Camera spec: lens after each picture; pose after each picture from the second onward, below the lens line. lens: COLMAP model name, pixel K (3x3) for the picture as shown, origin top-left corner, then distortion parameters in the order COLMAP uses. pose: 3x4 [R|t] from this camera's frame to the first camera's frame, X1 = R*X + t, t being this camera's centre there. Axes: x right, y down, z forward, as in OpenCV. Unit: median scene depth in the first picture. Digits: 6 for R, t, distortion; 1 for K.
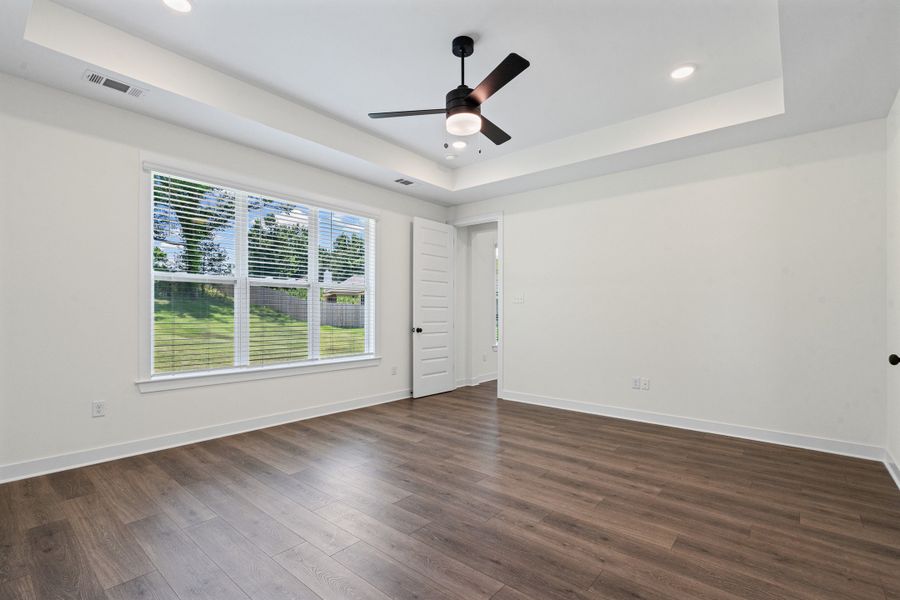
lens RADIAL K [[416.6, 0, 450.0], [0, 416.6, 300.0], [0, 0, 1]] dist [0.028528, -0.000345]
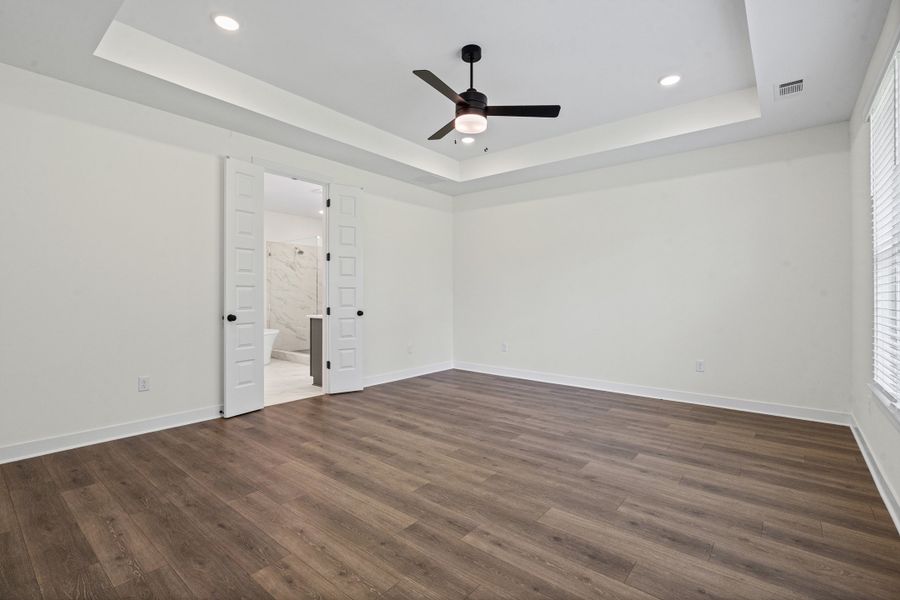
lens RADIAL K [[416.6, 0, 450.0], [0, 416.6, 300.0], [0, 0, 1]] dist [0.028528, -0.000345]
pose [[-0.999874, -0.012449, -0.009799, 0.096925], [-0.012268, 0.999758, -0.018273, 0.060924], [0.010024, -0.018150, -0.999785, 1.998320]]
